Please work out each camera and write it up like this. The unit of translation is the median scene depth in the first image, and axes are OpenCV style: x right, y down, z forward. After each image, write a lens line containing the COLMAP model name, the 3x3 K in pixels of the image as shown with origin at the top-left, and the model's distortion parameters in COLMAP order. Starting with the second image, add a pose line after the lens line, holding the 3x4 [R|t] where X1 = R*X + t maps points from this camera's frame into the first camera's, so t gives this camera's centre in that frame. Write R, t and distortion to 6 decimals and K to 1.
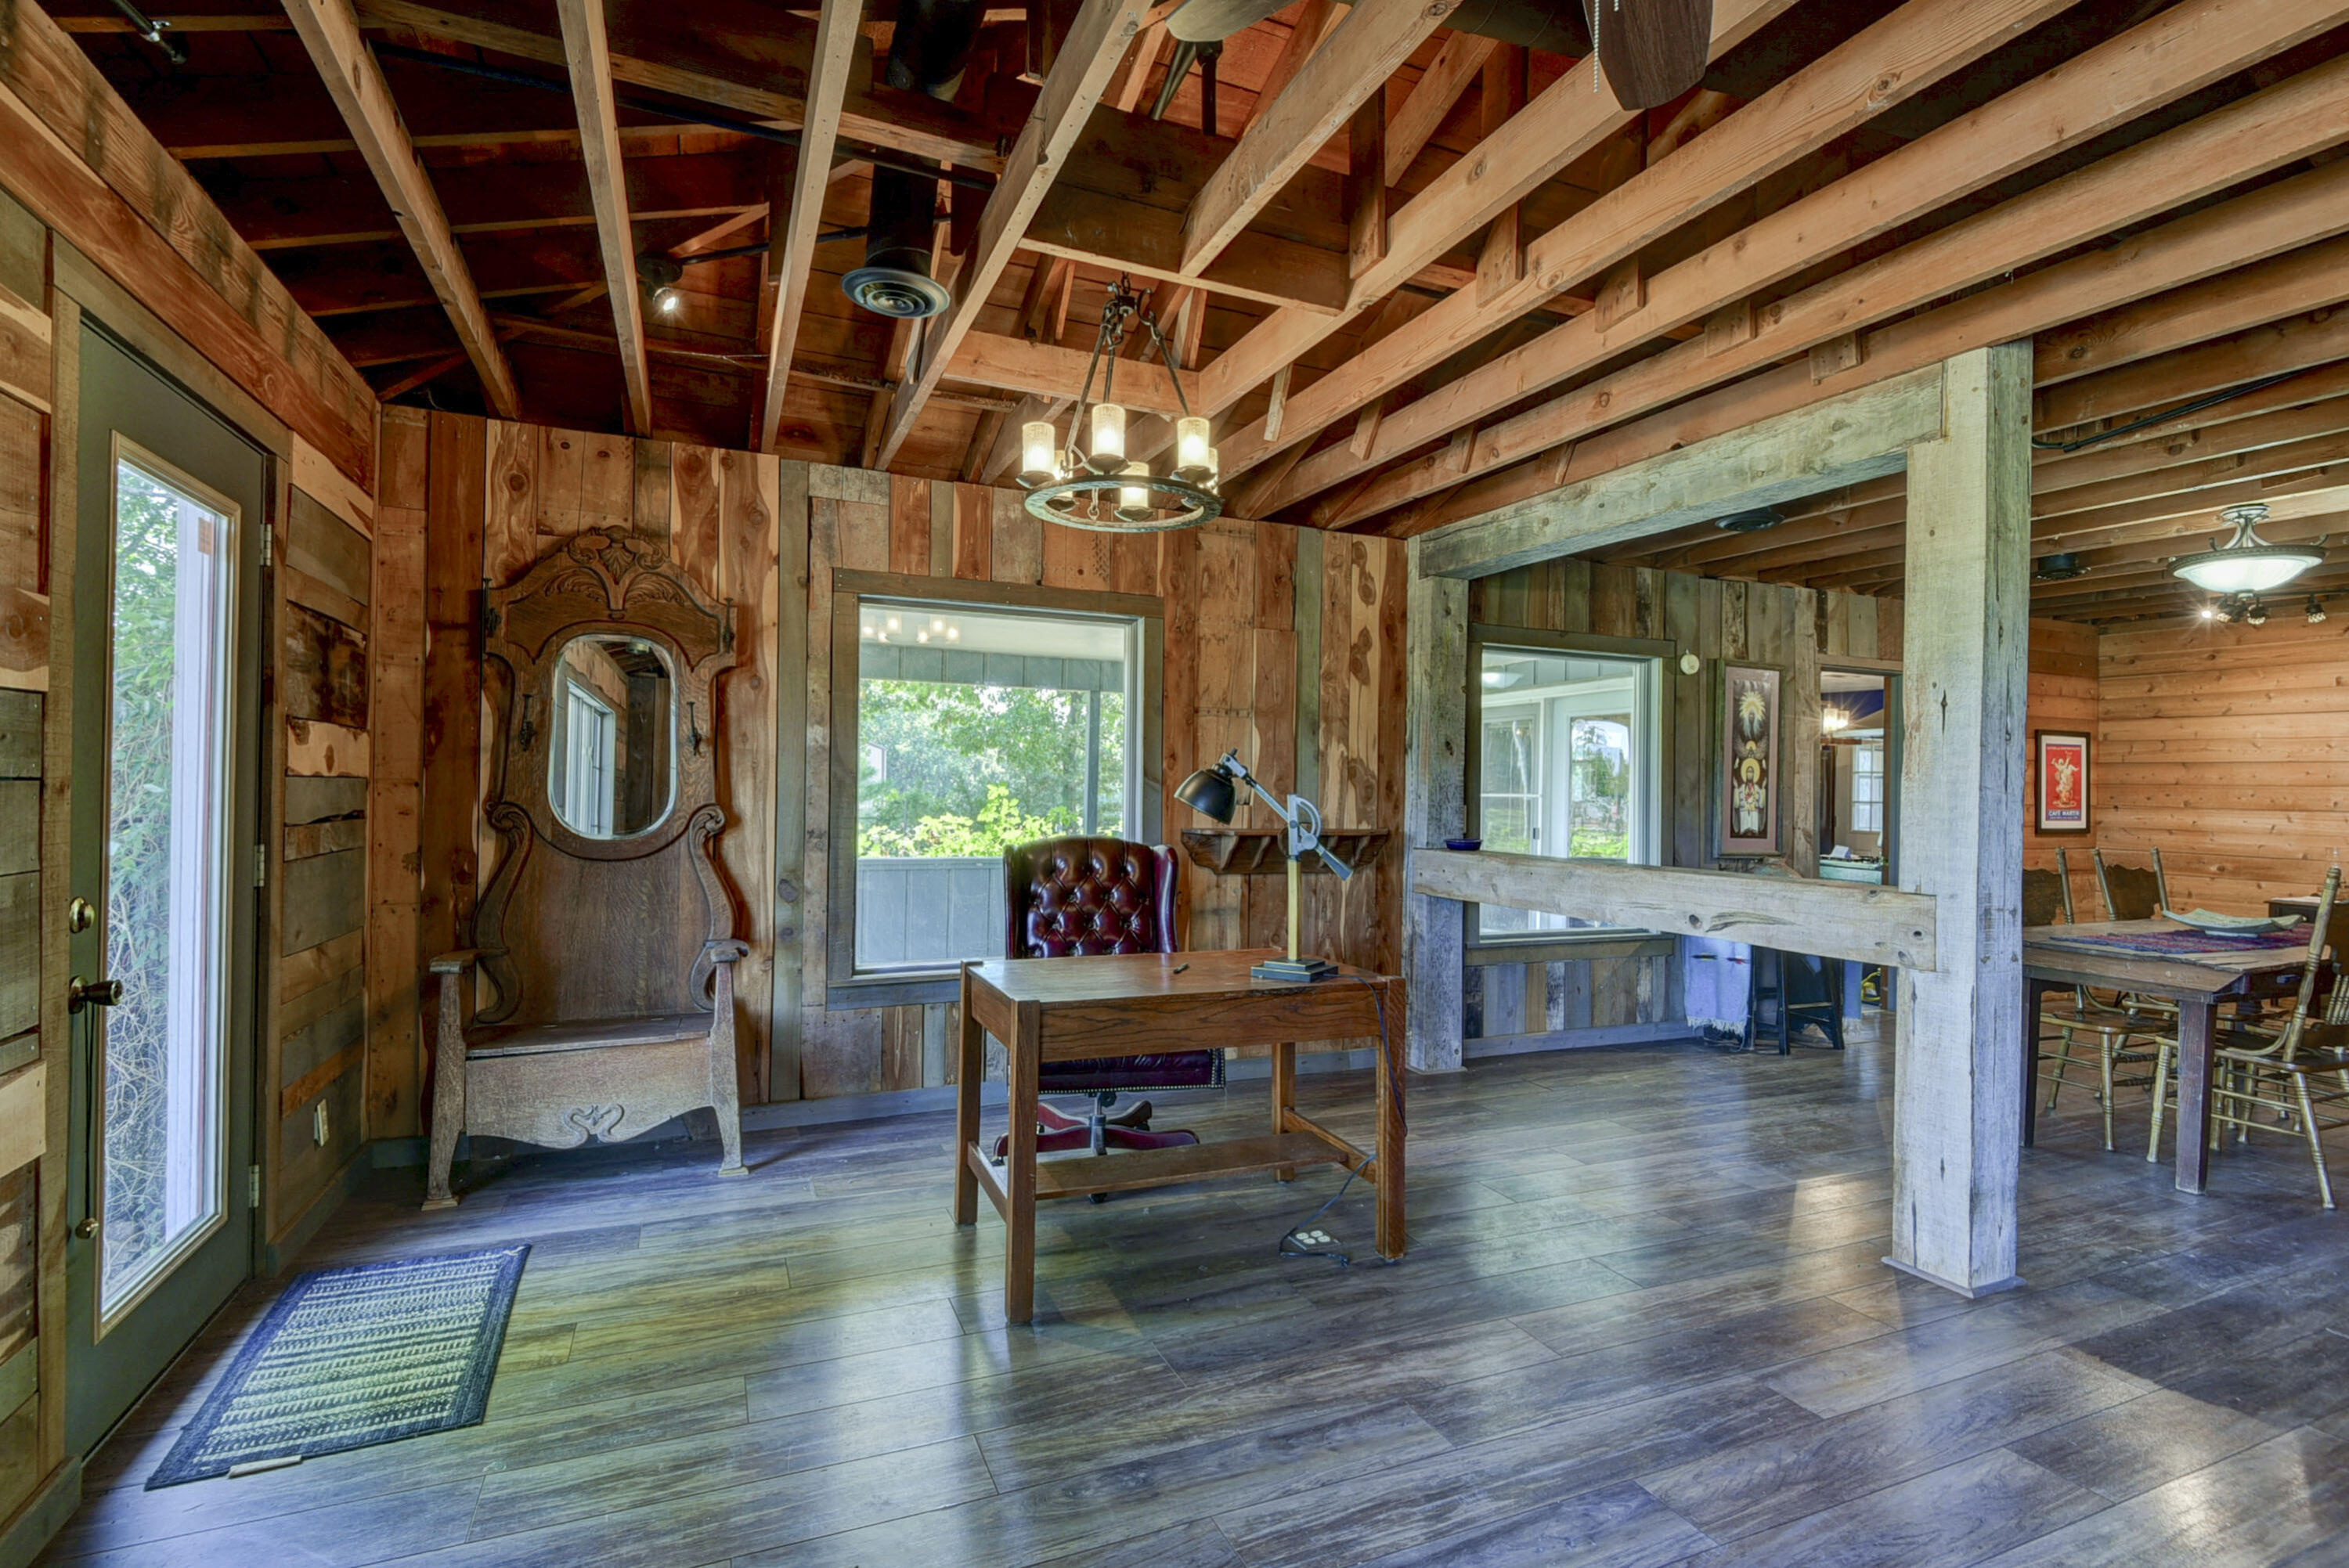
lens RADIAL K [[1092.2, 0, 1192.3], [0, 1092.2, 781.0], [0, 0, 1]] dist [0.006374, -0.008312]
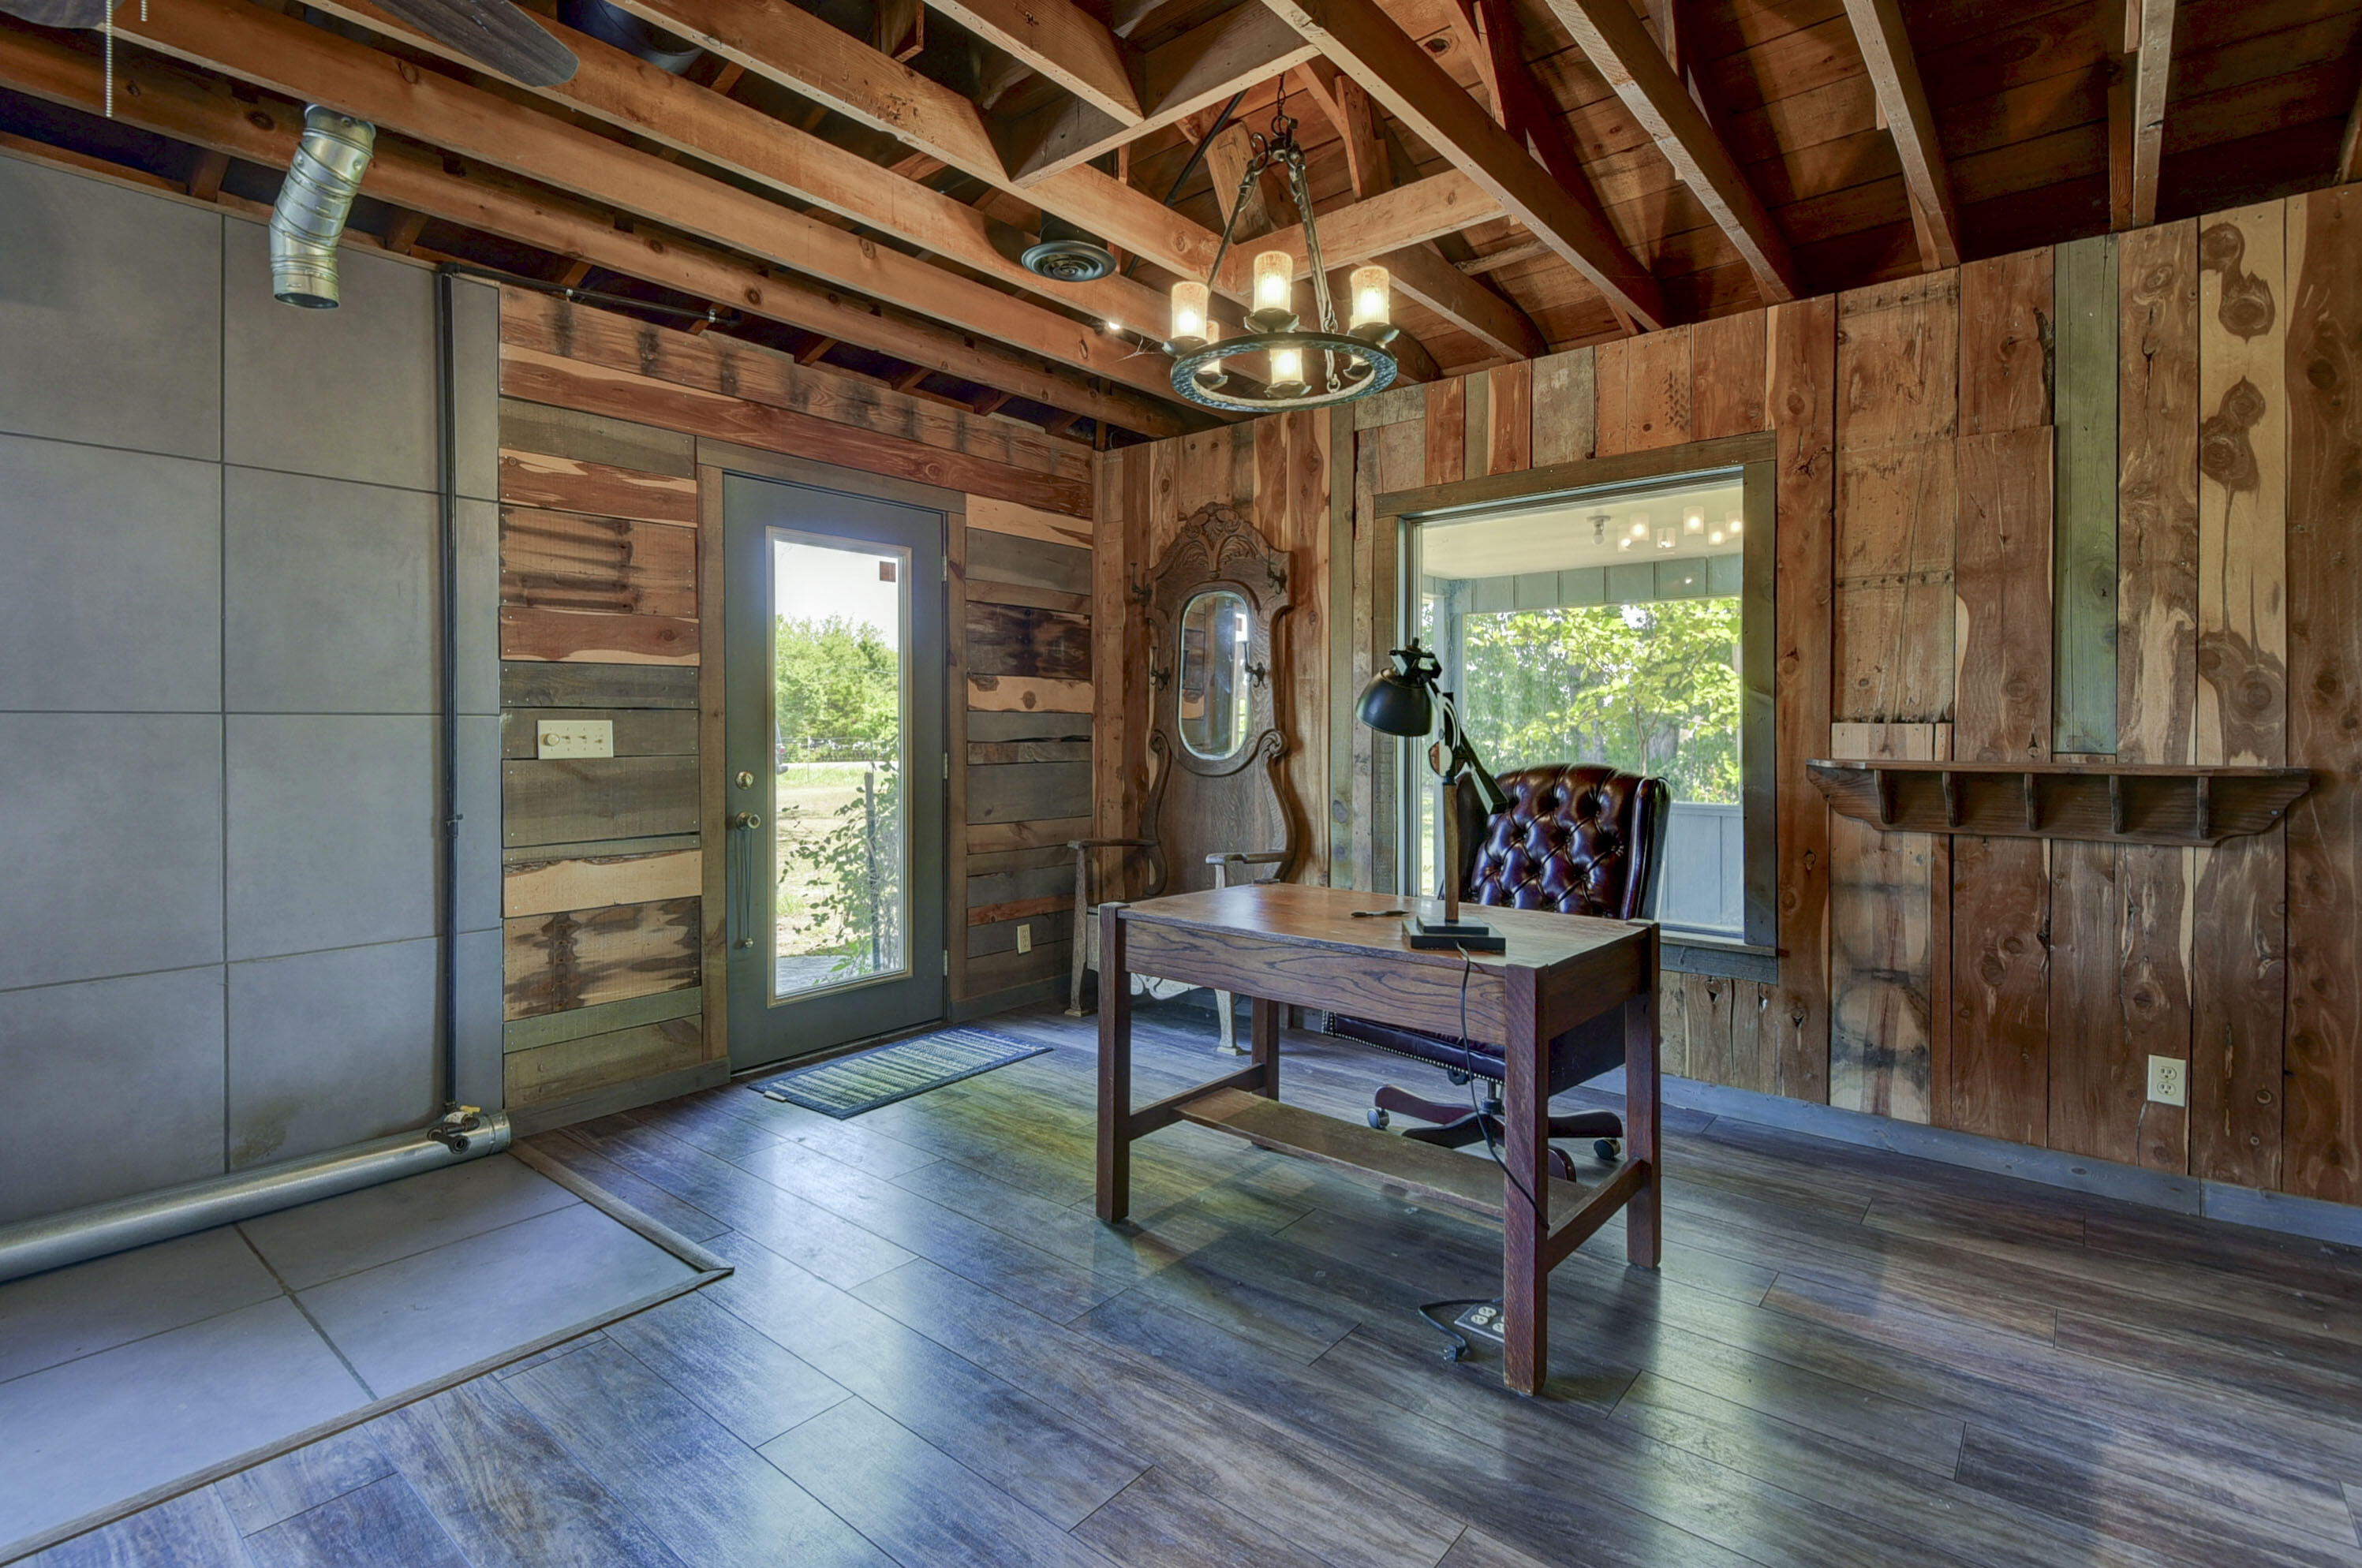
lens RADIAL K [[1098.2, 0, 1140.2], [0, 1098.2, 727.4], [0, 0, 1]] dist [0.006374, -0.008312]
pose [[0.431681, -0.019258, -0.901821, 0.481974], [0.014289, 0.999793, -0.014510, 0.030751], [0.901913, -0.006622, 0.431866, 0.357972]]
